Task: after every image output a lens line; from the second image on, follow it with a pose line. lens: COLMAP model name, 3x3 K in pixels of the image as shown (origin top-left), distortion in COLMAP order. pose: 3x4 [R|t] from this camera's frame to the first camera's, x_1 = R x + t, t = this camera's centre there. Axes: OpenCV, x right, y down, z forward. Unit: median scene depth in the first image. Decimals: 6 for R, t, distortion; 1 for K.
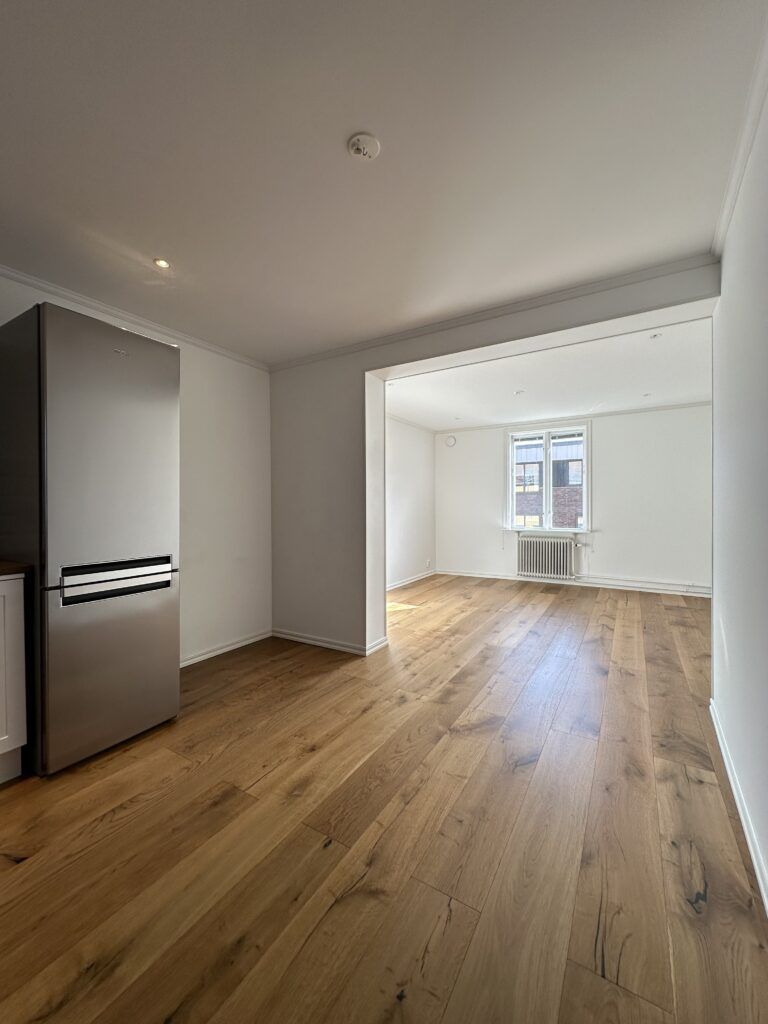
lens RADIAL K [[412.2, 0, 378.1], [0, 412.2, 511.5], [0, 0, 1]] dist [0.015981, 0.000002]
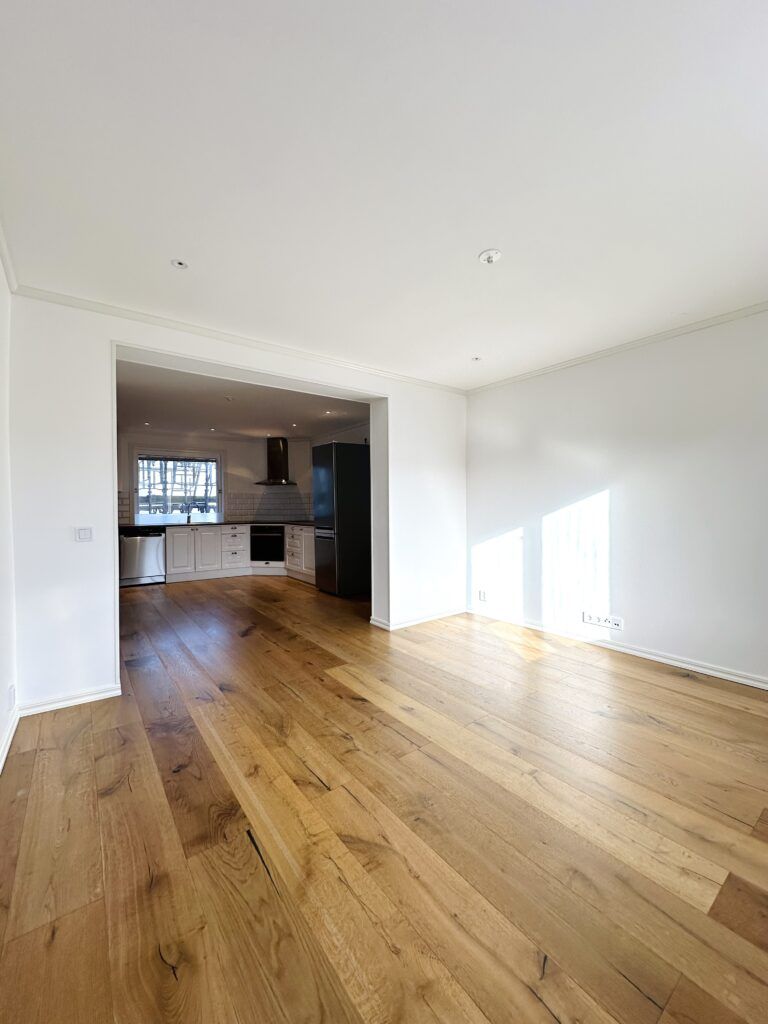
lens RADIAL K [[407.4, 0, 384.0], [0, 407.4, 512.0], [0, 0, 1]] dist [-0.002578, -0.000389]
pose [[-0.360585, 0.028945, -0.932277, 1.671593], [0.014370, 0.999572, 0.025476, -0.040944], [0.932615, -0.004210, -0.360847, 2.229426]]
